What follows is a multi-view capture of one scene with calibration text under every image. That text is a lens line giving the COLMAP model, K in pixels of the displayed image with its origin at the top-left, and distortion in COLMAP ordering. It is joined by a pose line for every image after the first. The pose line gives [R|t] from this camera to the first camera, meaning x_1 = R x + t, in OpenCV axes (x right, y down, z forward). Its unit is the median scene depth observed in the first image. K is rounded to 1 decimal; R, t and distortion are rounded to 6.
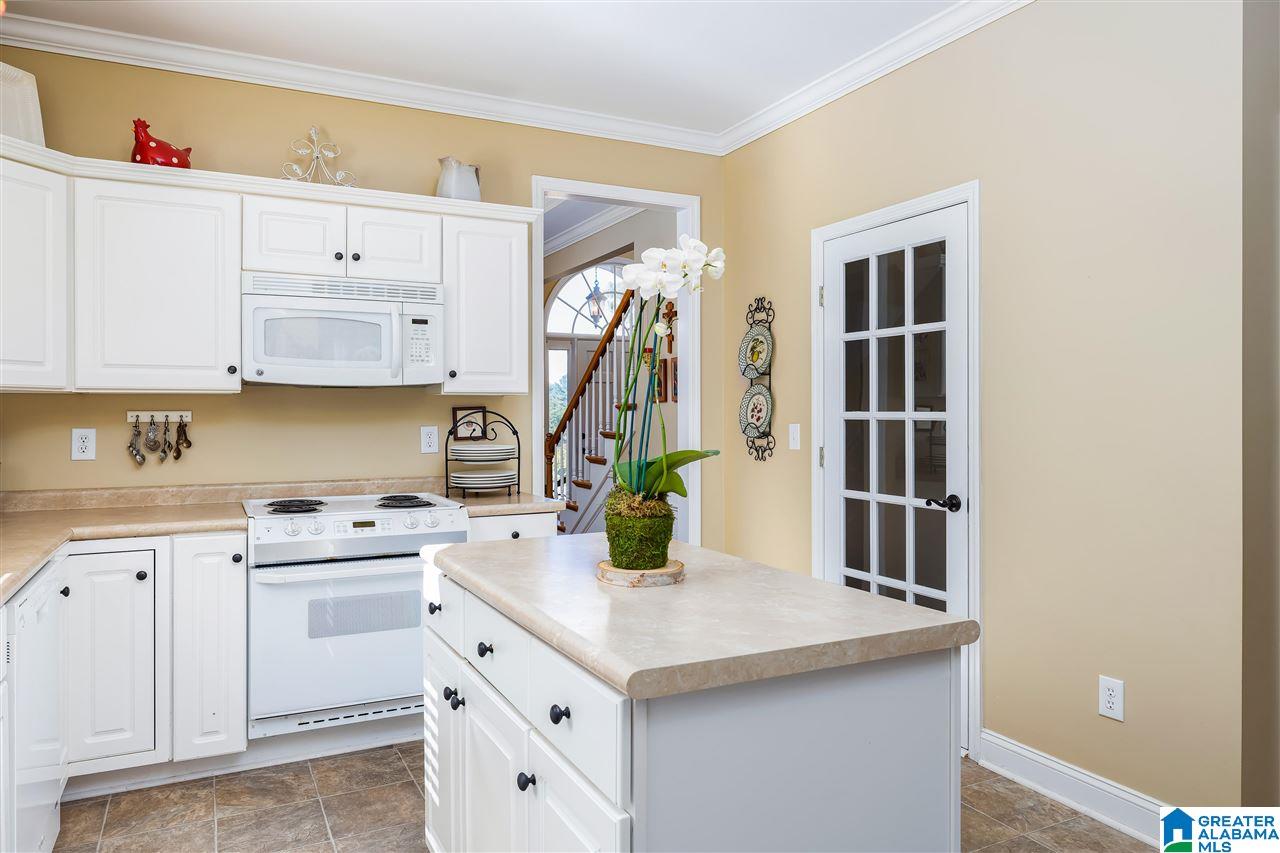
lens RADIAL K [[843.2, 0, 640.0], [0, 843.2, 426.5], [0, 0, 1]] dist [-0.024488, 0.002220]
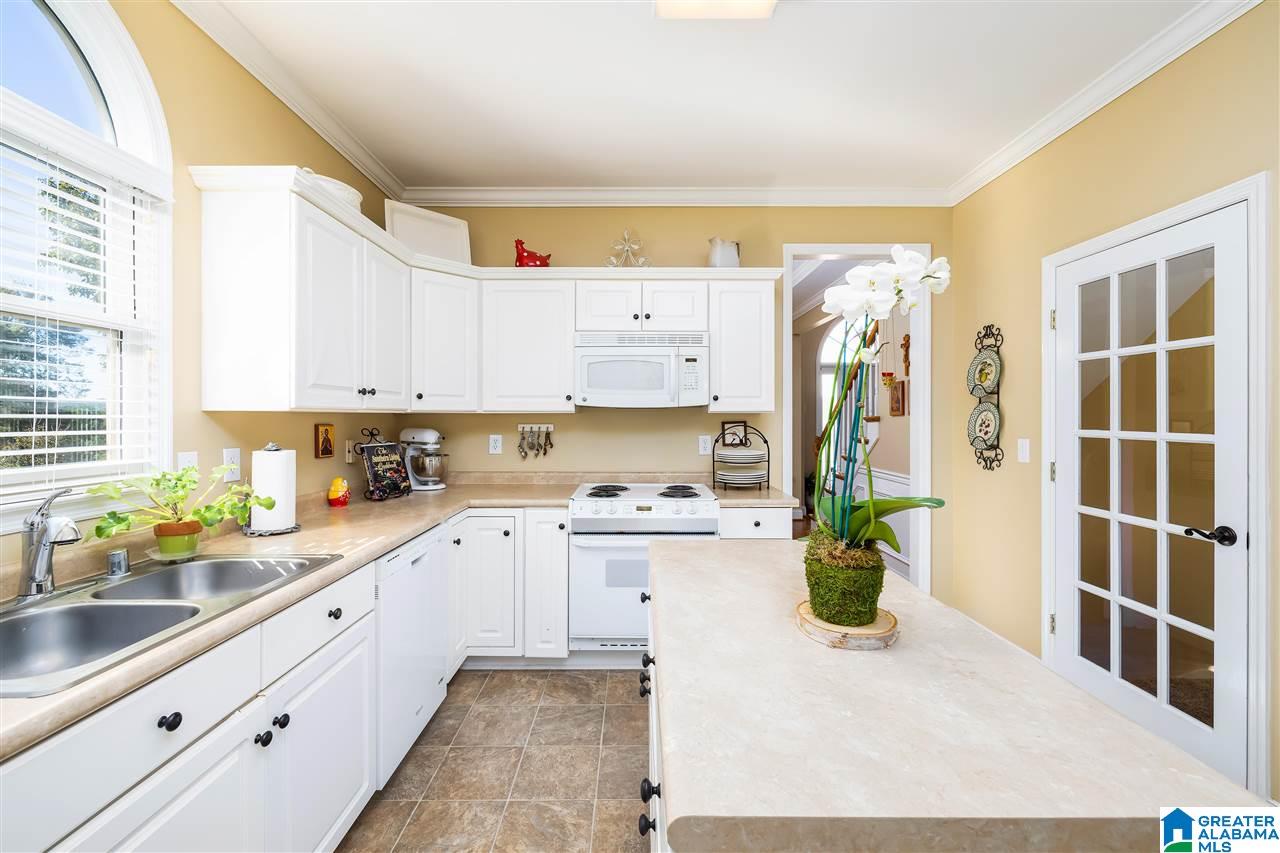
lens RADIAL K [[539.9, 0, 645.1], [0, 539.9, 419.9], [0, 0, 1]] dist [-0.009355, 0.000418]
pose [[0.895896, 0.004523, -0.444240, 0.060861], [-0.008010, 0.999950, -0.005974, -0.021939], [0.444191, 0.008911, 0.895888, 0.183478]]
